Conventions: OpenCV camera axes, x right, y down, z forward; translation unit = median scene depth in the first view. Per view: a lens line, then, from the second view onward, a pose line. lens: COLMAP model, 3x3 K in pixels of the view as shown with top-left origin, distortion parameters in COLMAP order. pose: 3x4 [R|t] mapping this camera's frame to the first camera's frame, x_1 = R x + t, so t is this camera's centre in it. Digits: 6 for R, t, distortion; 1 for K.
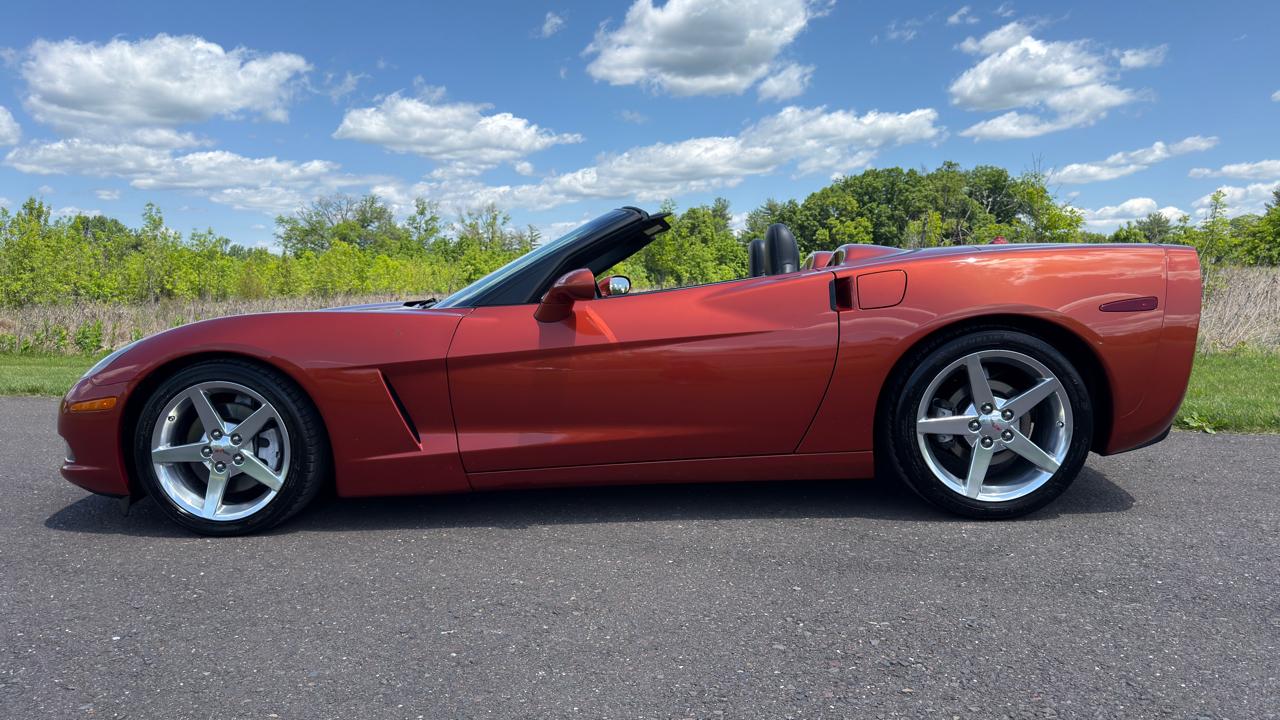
lens RADIAL K [[905.2, 0, 640.0], [0, 905.2, 360.0], [0, 0, 1]] dist [0.038859, -0.052612]
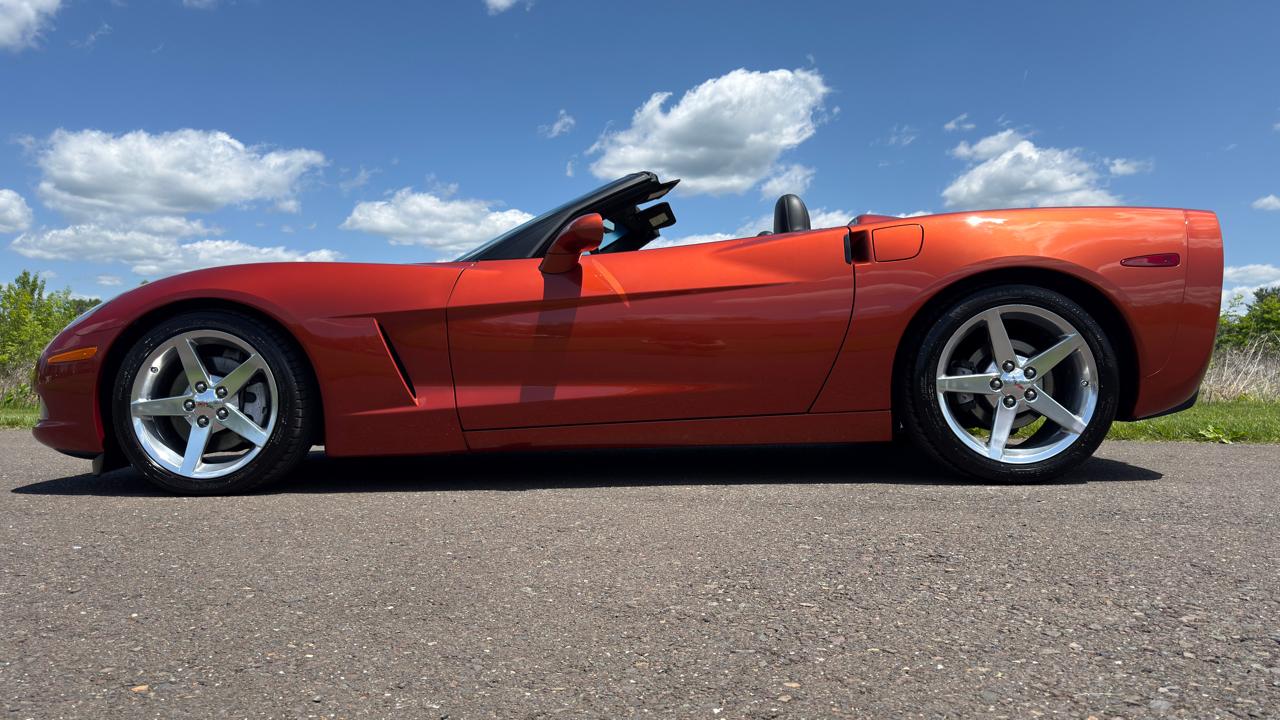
lens RADIAL K [[905.5, 0, 648.6], [0, 905.5, 365.9], [0, 0, 1]] dist [0.039595, -0.054007]
pose [[0.999843, 0.015717, 0.008168, -0.005940], [-0.014656, 0.993053, -0.116751, 0.164071], [-0.009947, 0.116613, 0.993128, 0.048109]]
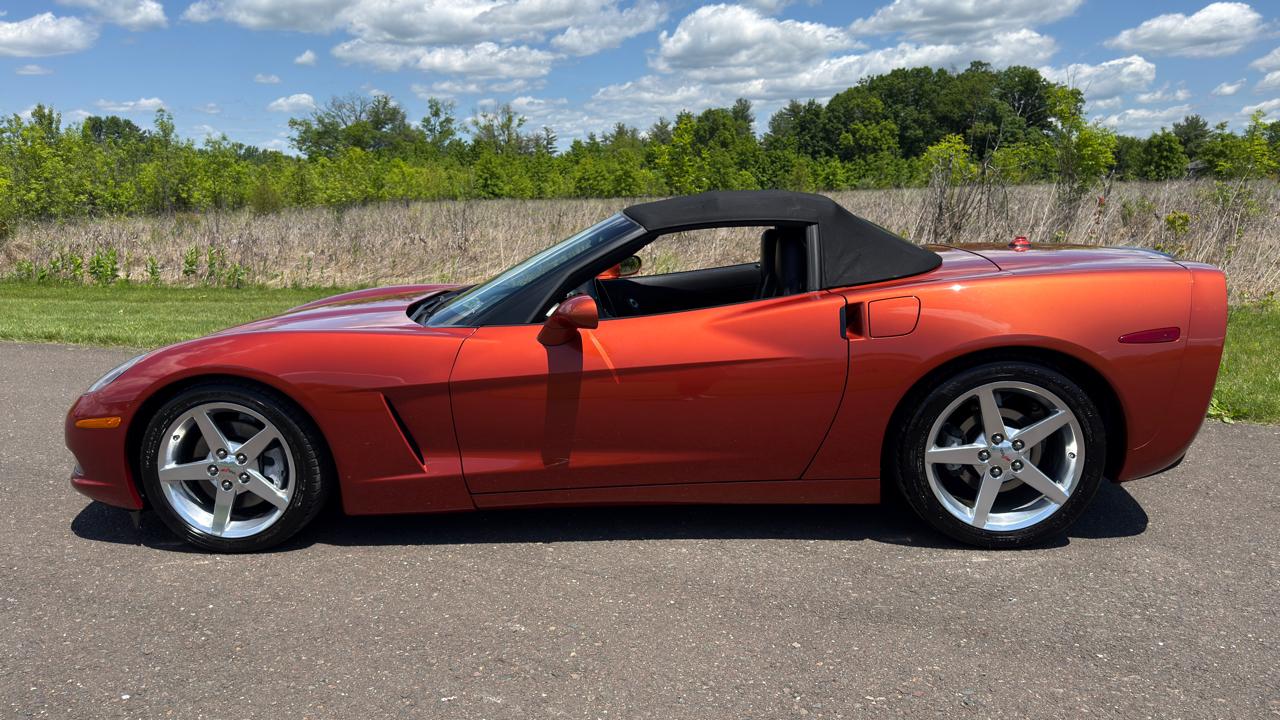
lens RADIAL K [[905.2, 0, 640.0], [0, 905.2, 360.0], [0, 0, 1]] dist [0.038859, -0.052612]
pose [[0.999787, 0.006647, -0.019542, 0.013856], [-0.004522, 0.994262, 0.106875, -0.129457], [0.020141, -0.106764, 0.994080, 0.024606]]
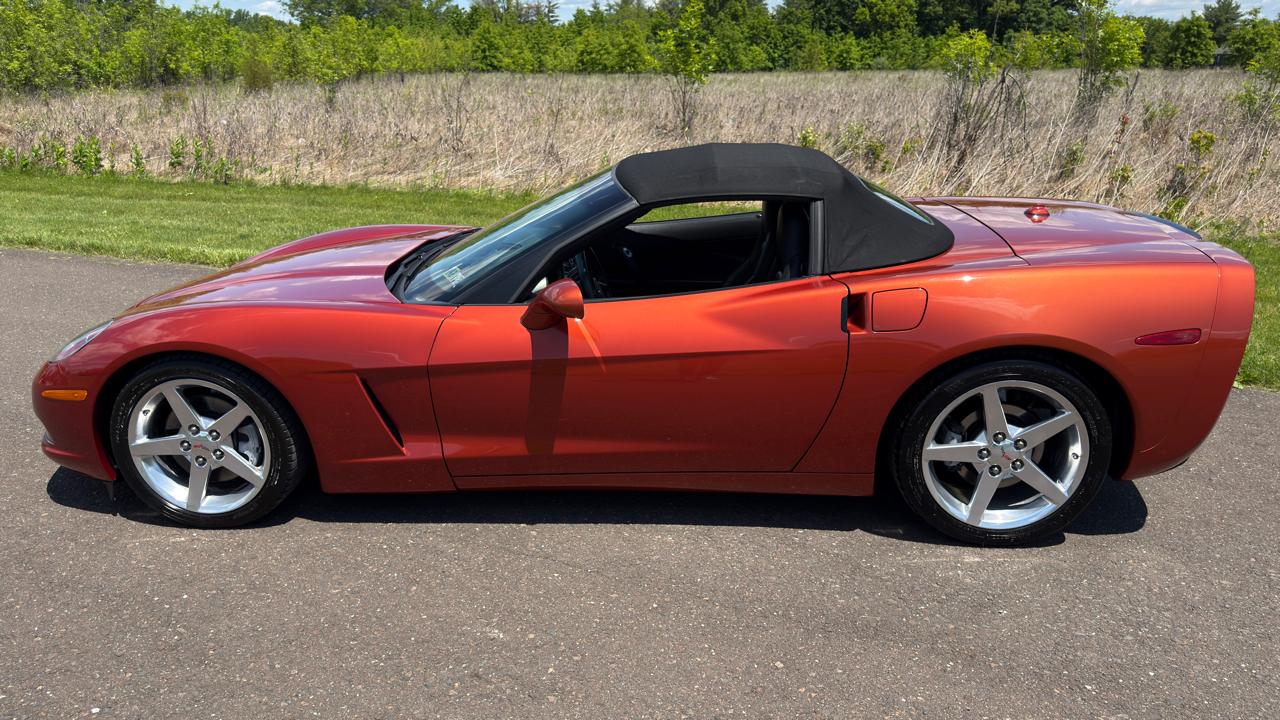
lens RADIAL K [[905.2, 0, 640.0], [0, 905.2, 360.0], [0, 0, 1]] dist [0.038859, -0.052612]
pose [[0.999386, 0.029689, -0.018580, 0.023923], [-0.024466, 0.971392, 0.236219, -0.229320], [0.025062, -0.235619, 0.971522, 0.090588]]
